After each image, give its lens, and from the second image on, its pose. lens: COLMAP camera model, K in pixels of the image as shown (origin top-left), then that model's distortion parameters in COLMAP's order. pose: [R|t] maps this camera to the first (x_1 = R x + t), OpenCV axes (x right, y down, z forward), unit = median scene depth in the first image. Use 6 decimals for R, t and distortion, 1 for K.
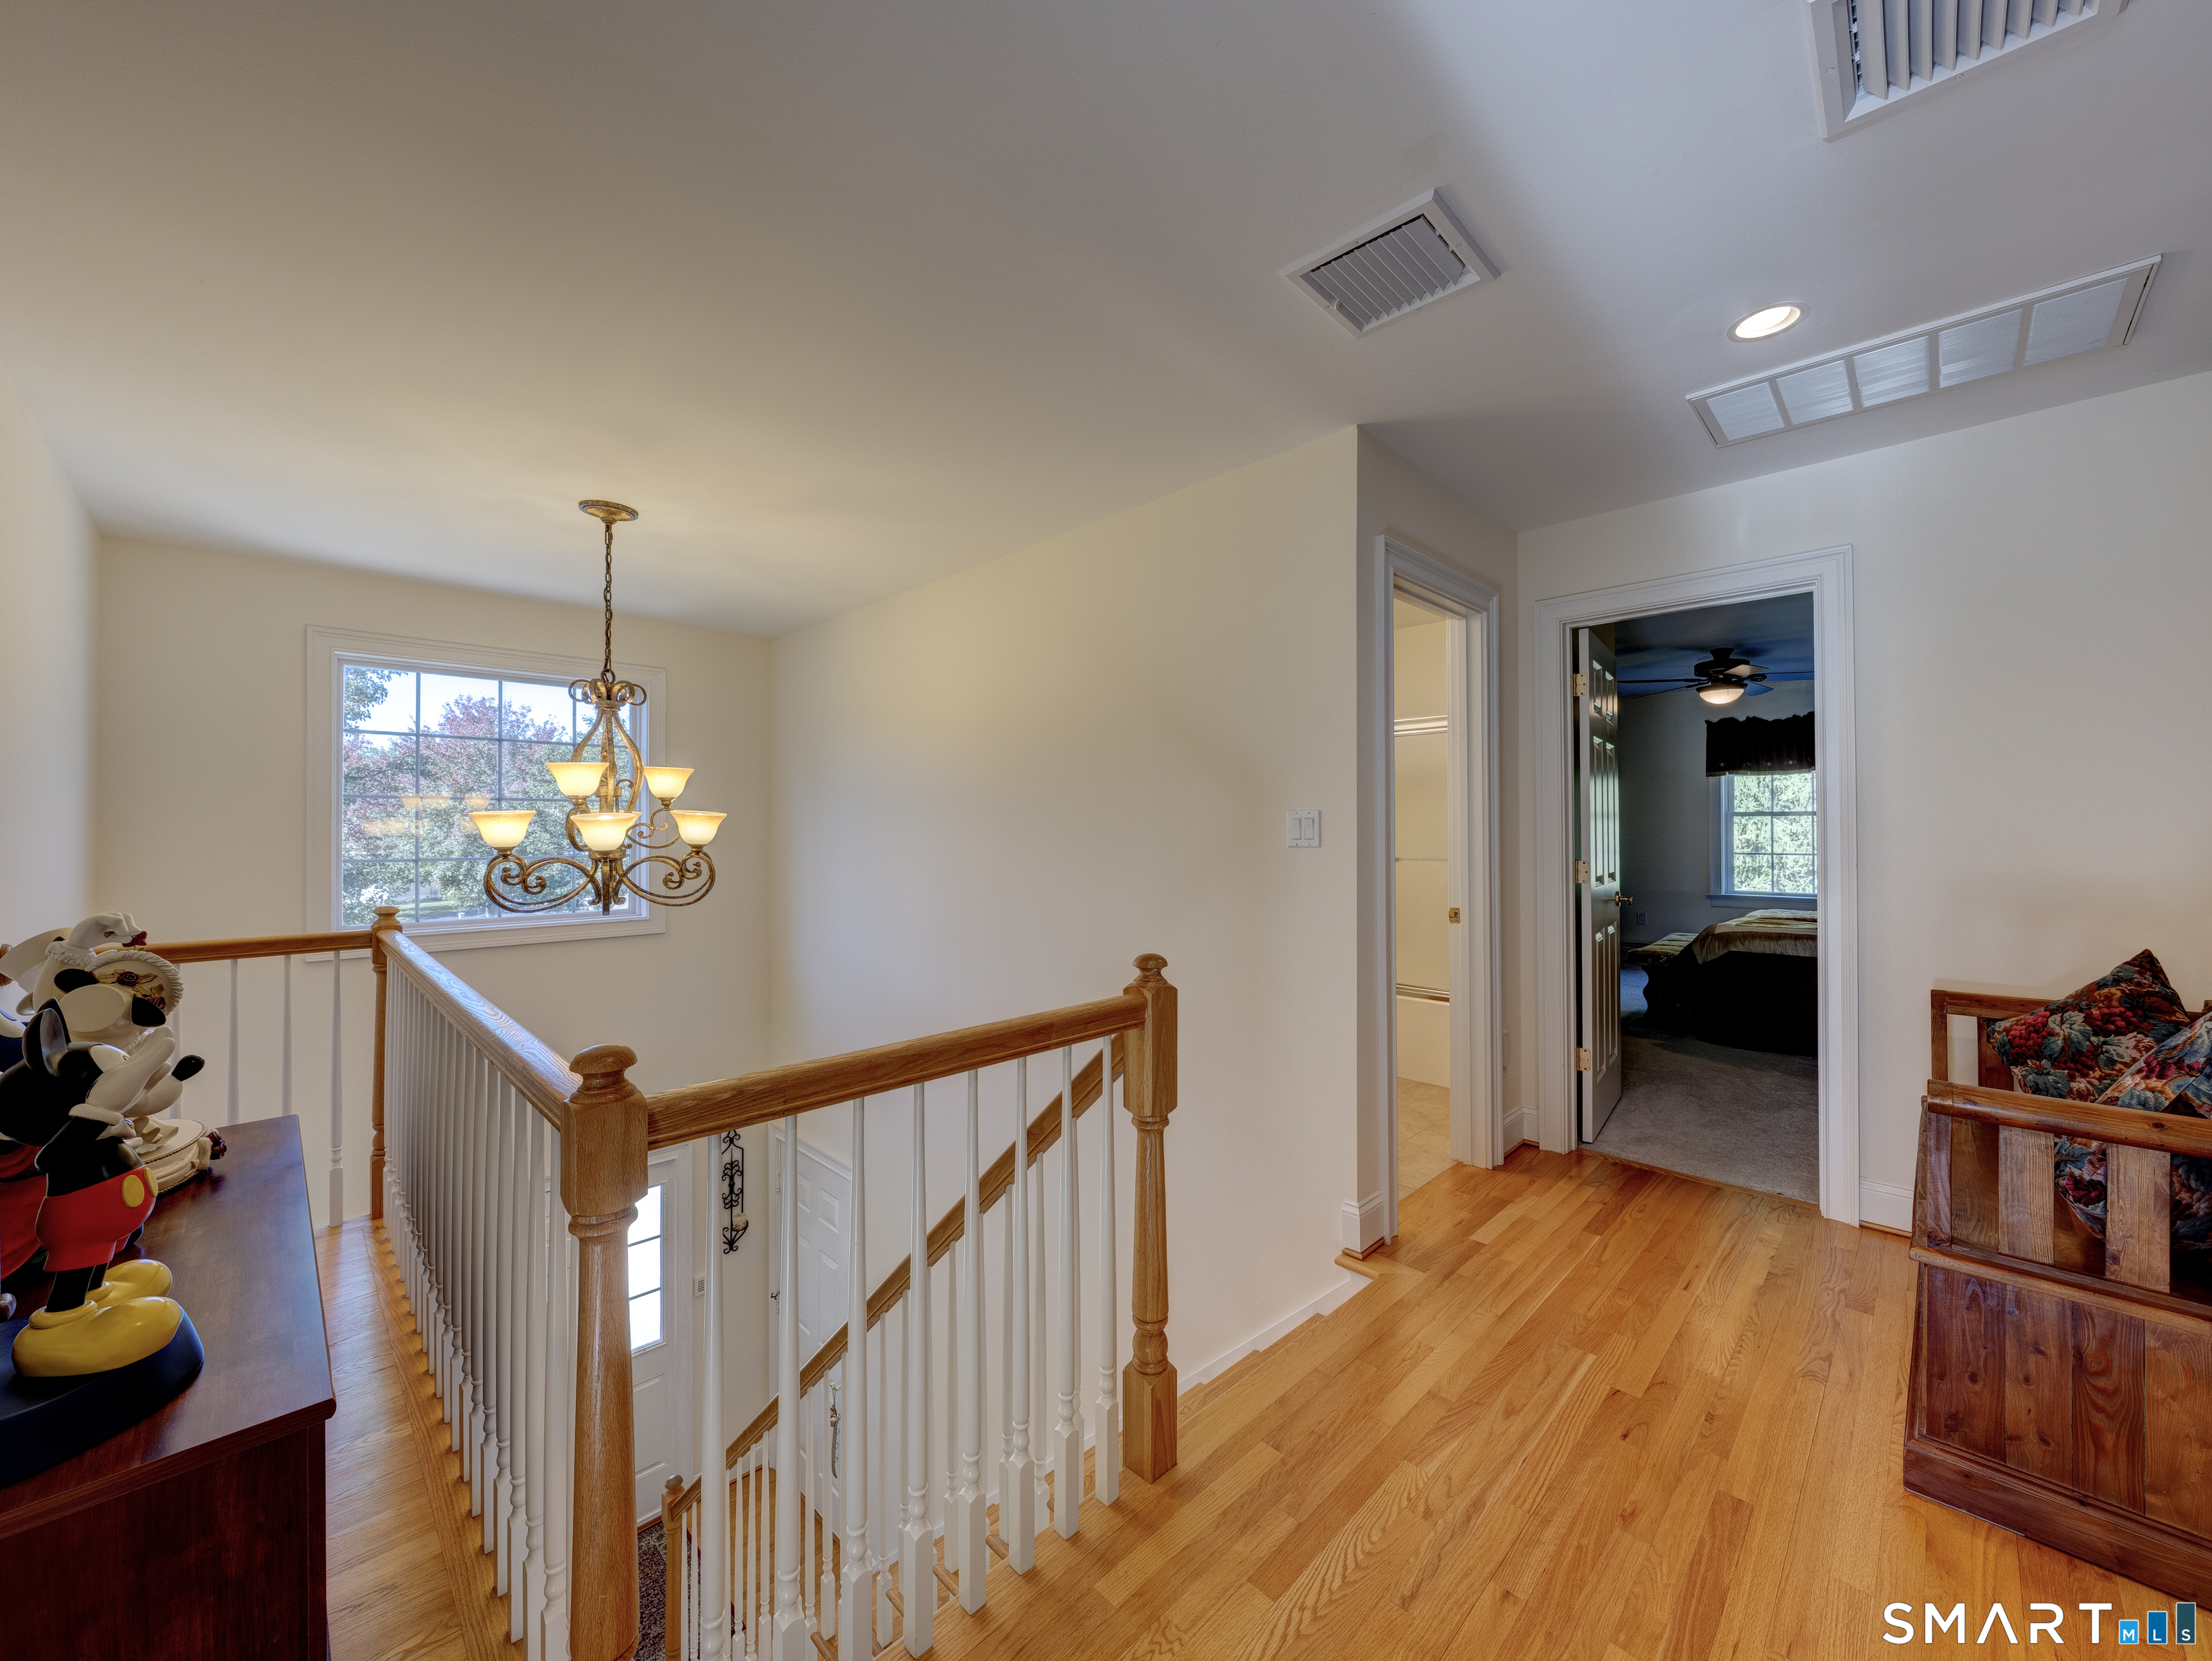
lens RADIAL K [[853.3, 0, 1105.1], [0, 853.3, 821.5], [0, 0, 1]] dist [-0.011116, -0.000014]
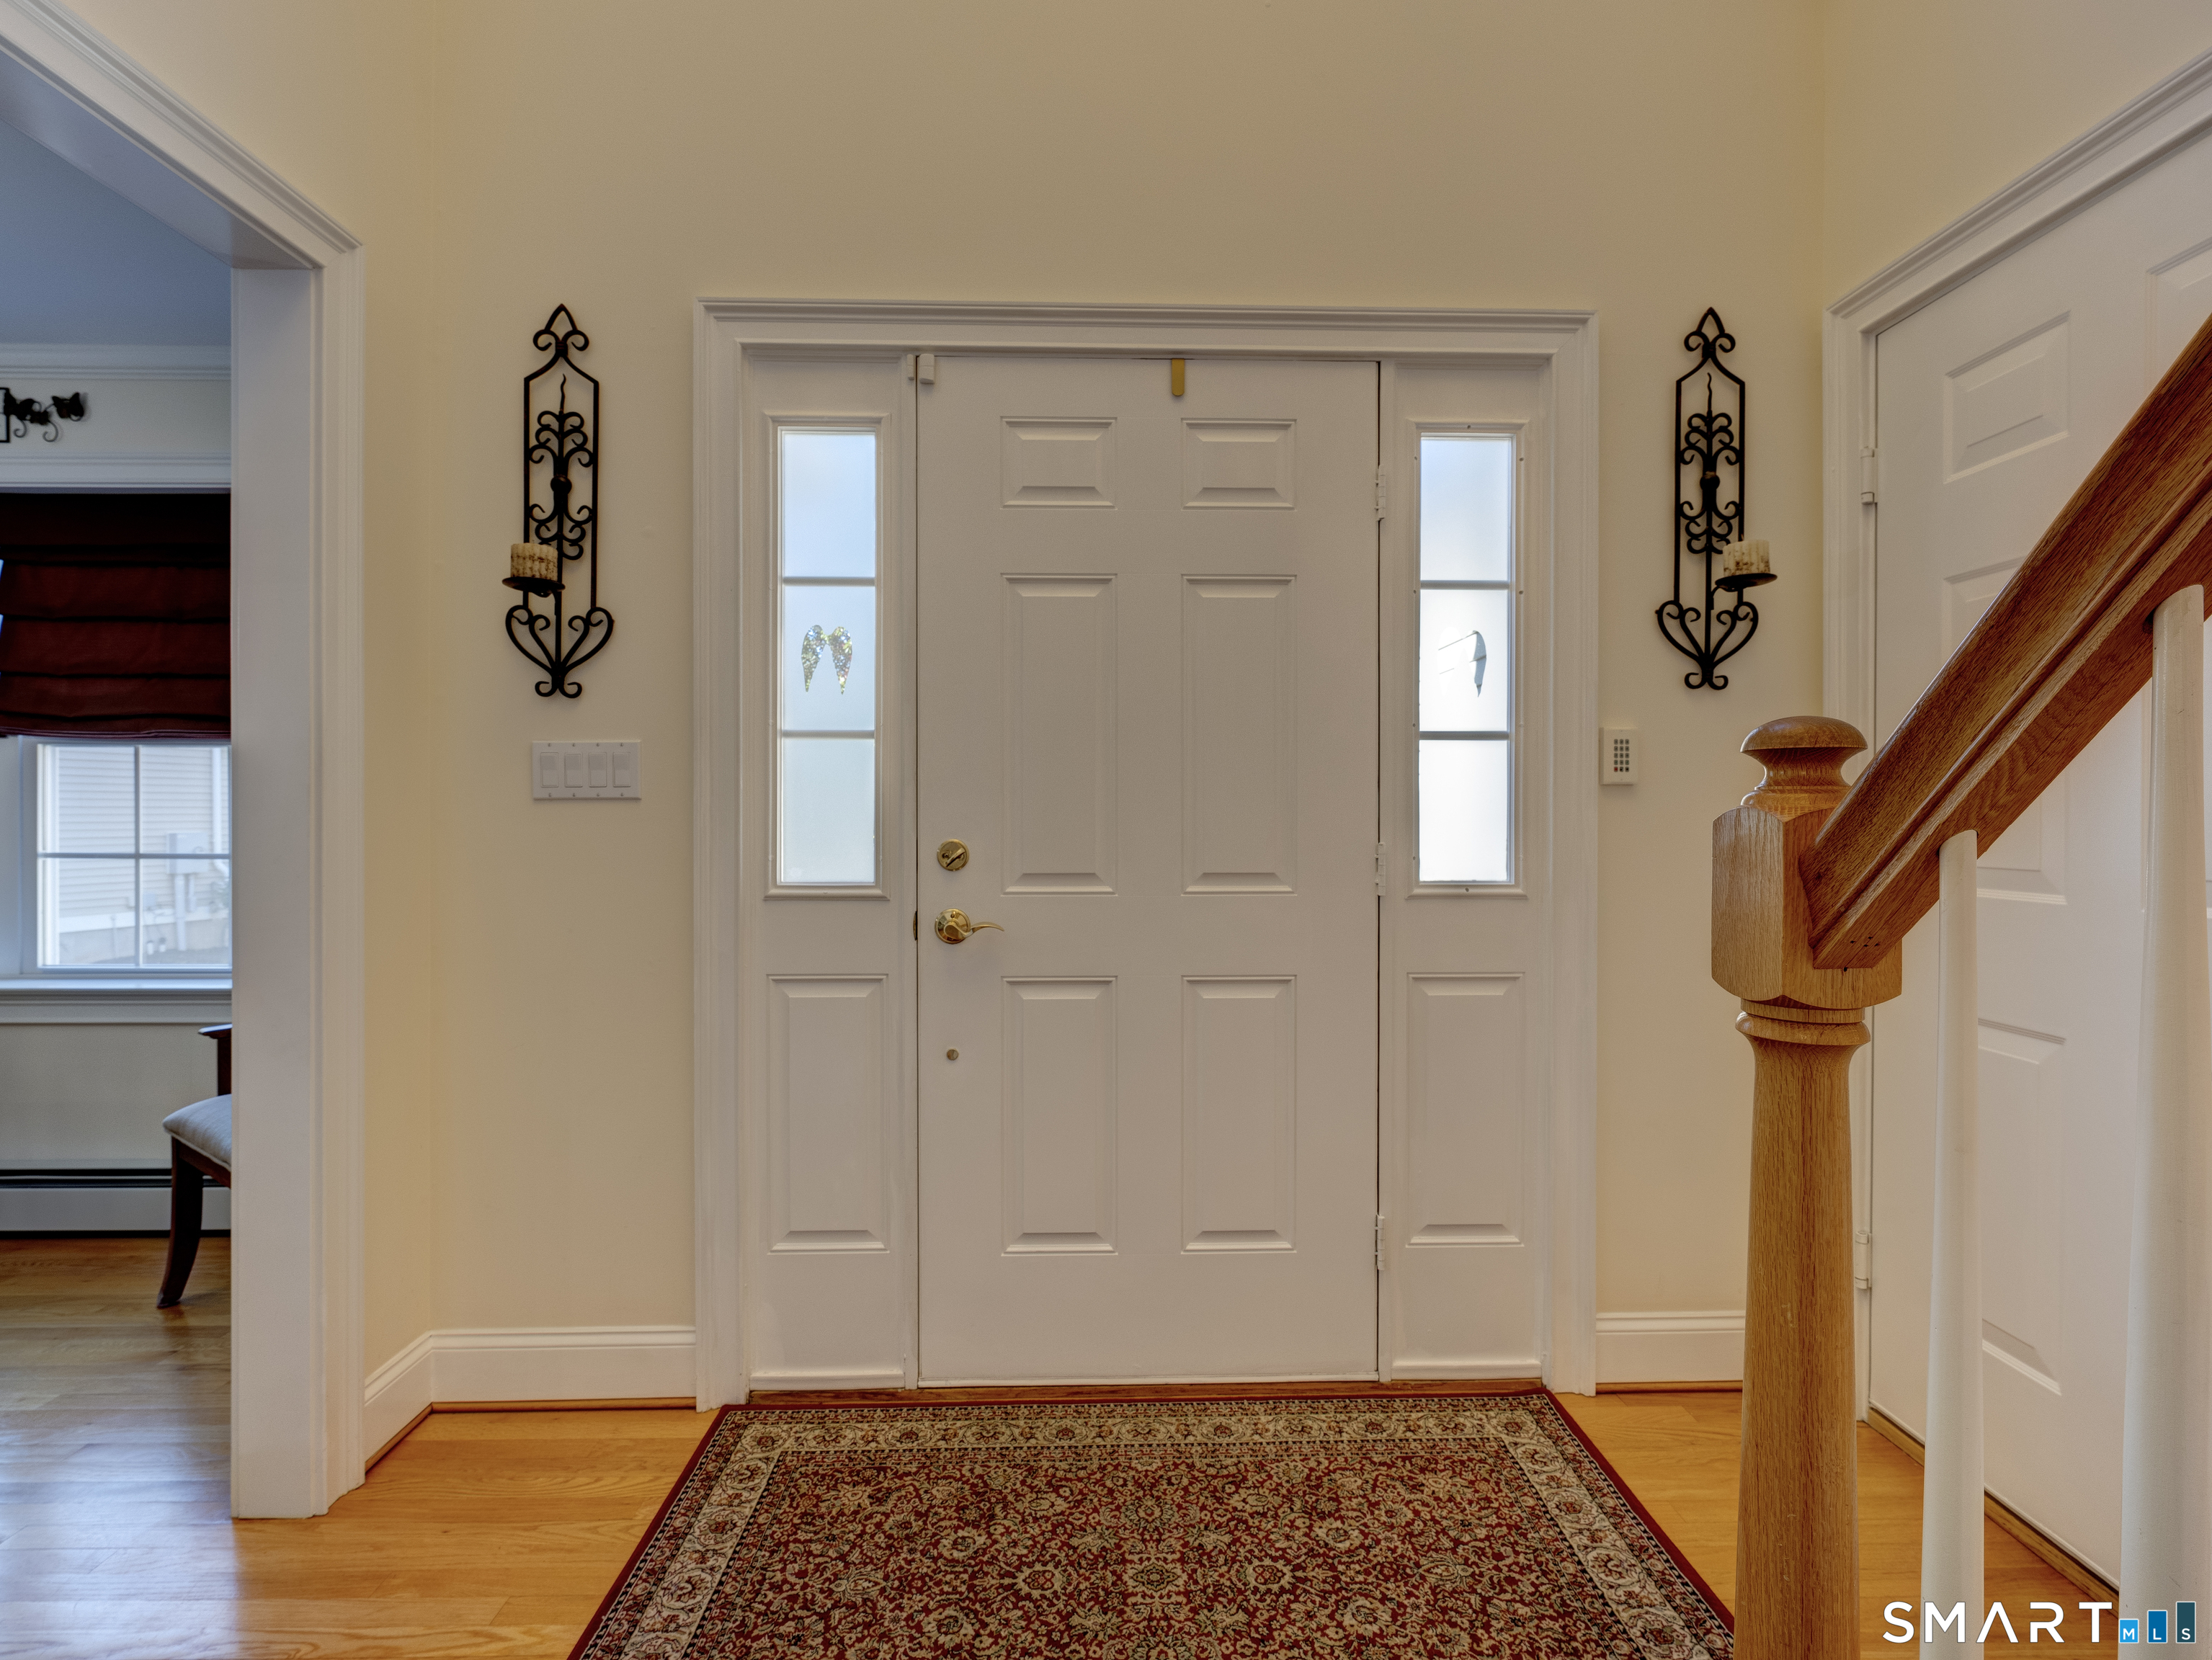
lens RADIAL K [[1055.0, 0, 1104.7], [0, 1055.0, 826.8], [0, 0, 1]] dist [-0.010743, -0.000081]
pose [[0.726477, 0.004167, -0.687178, -0.523250], [0.005104, 0.999921, 0.011460, 0.882066], [0.687172, -0.011833, 0.726399, 0.859826]]
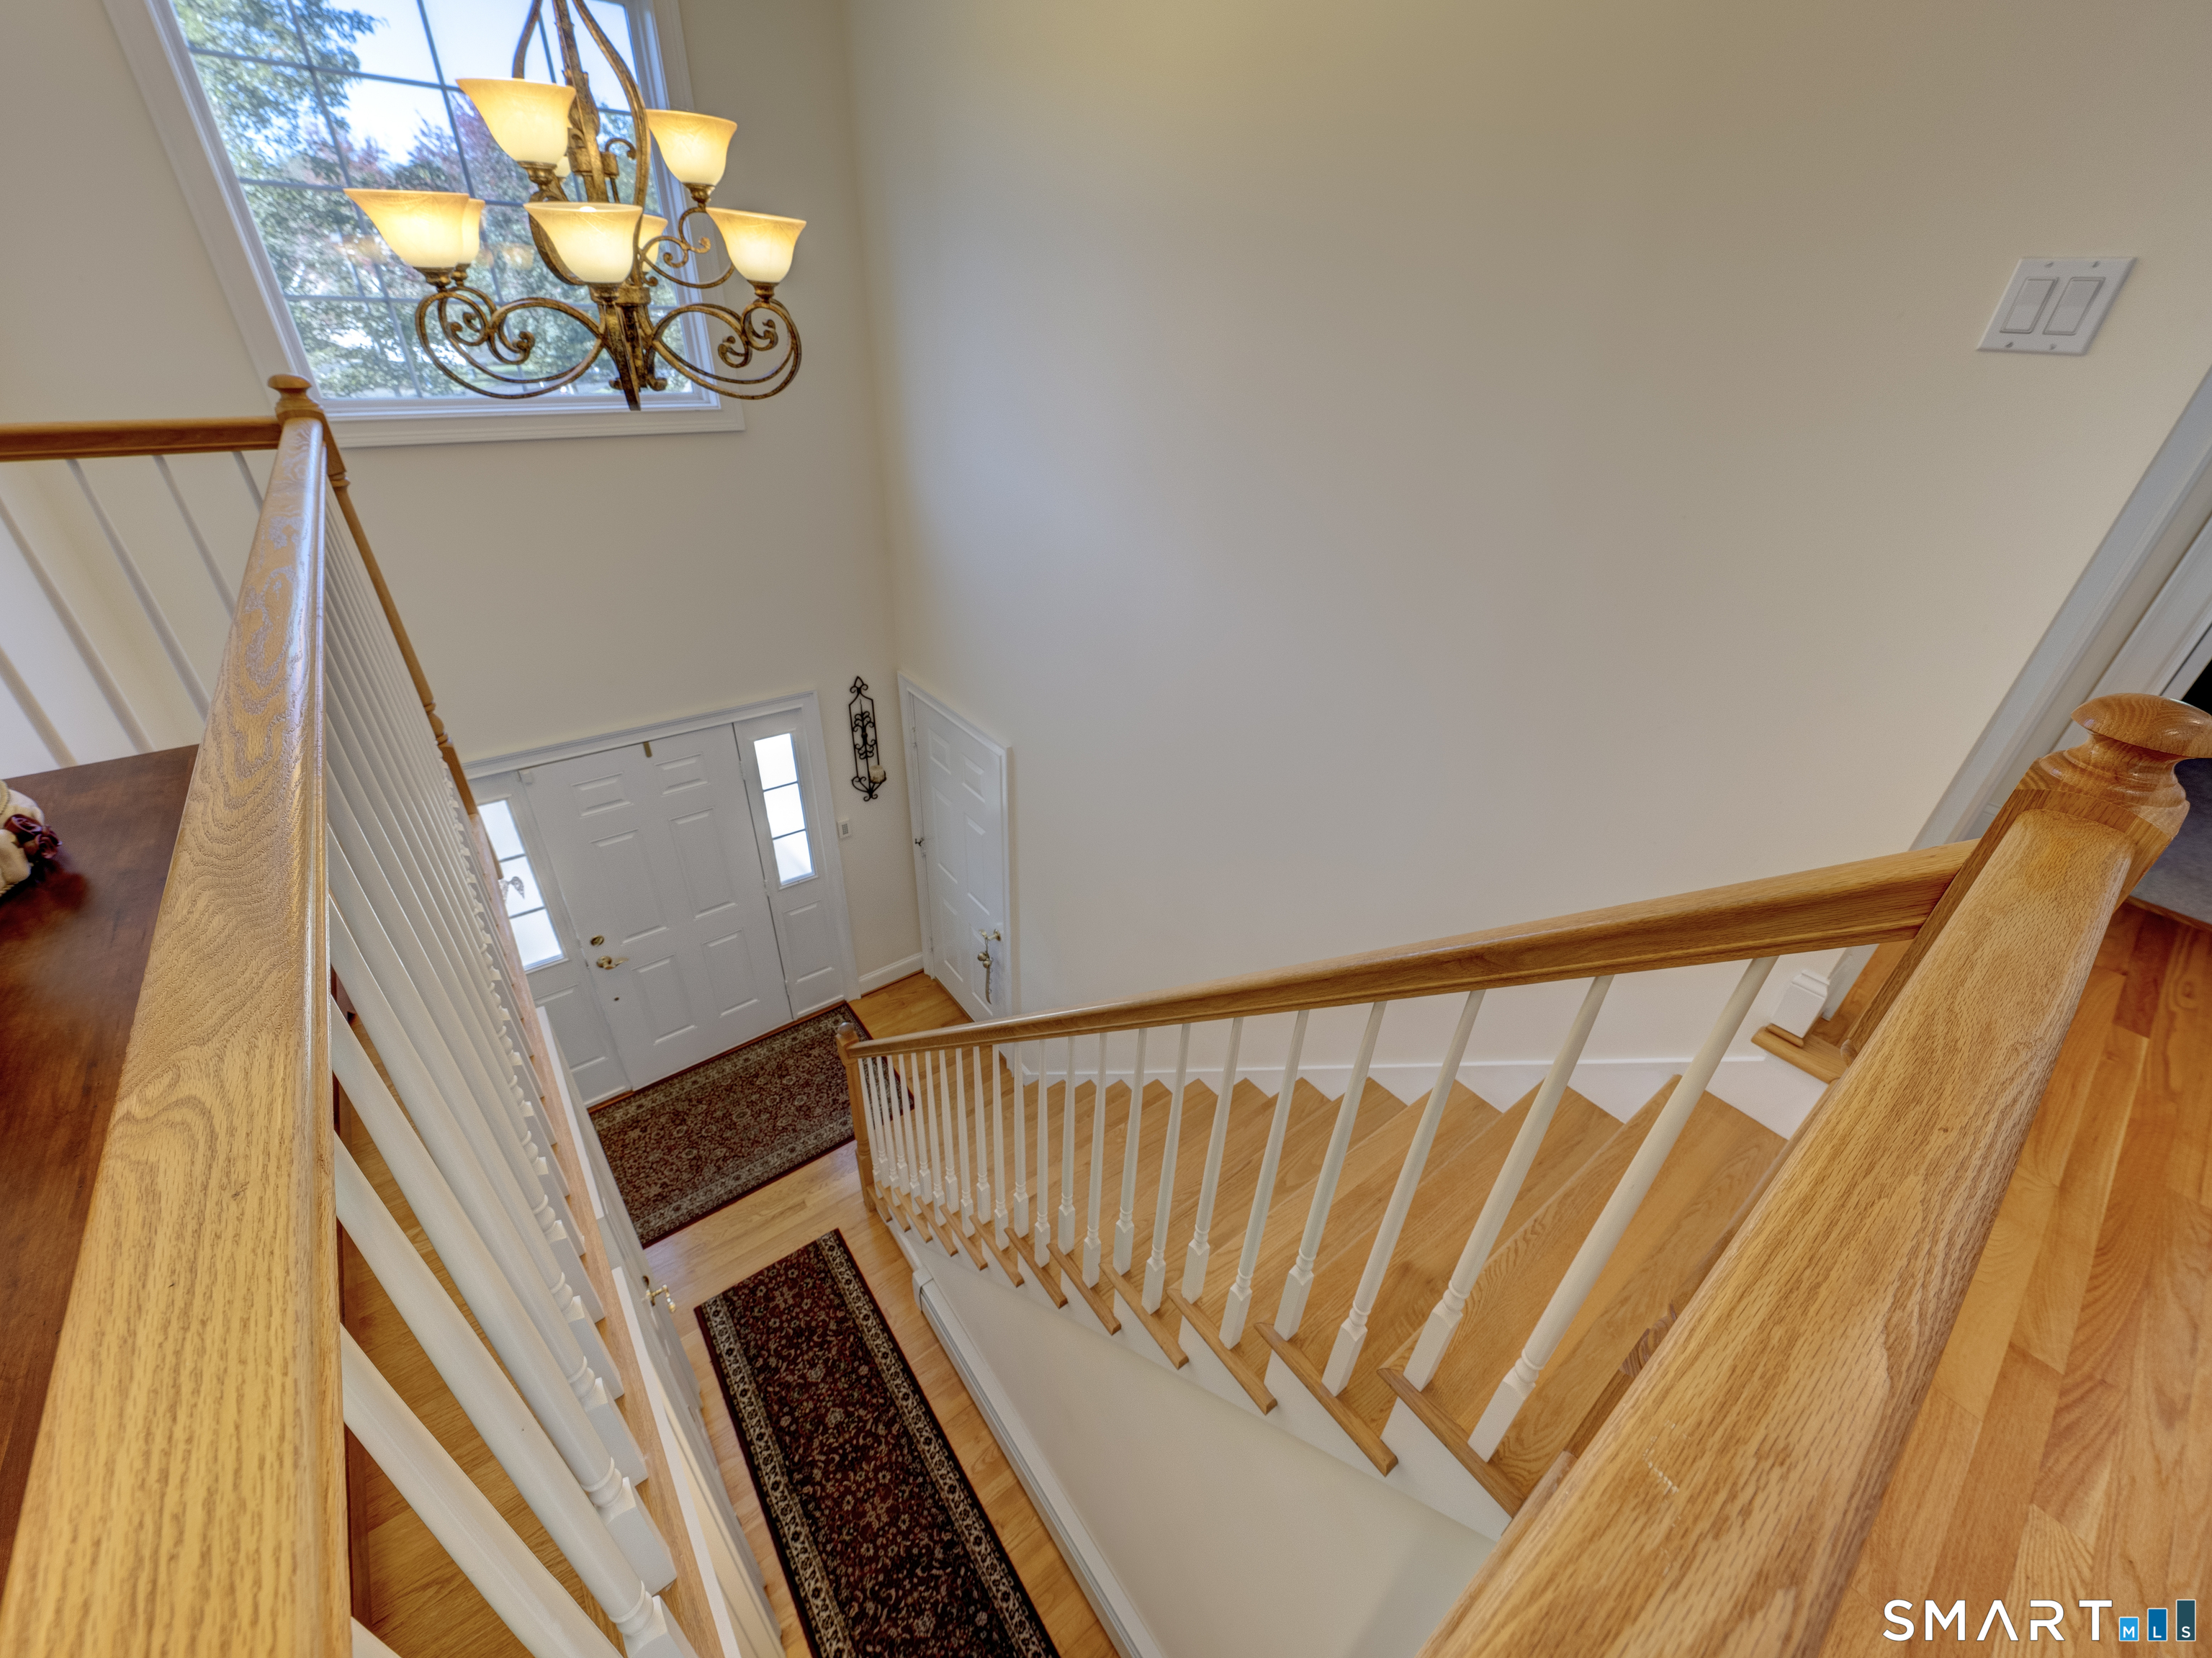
lens RADIAL K [[853.1, 0, 1108.9], [0, 853.1, 825.9], [0, 0, 1]] dist [-0.011116, -0.000014]
pose [[0.991765, 0.101598, -0.077979, -0.156720], [-0.045290, 0.847734, 0.528485, 0.023923], [0.119798, -0.520601, 0.845354, 0.333041]]
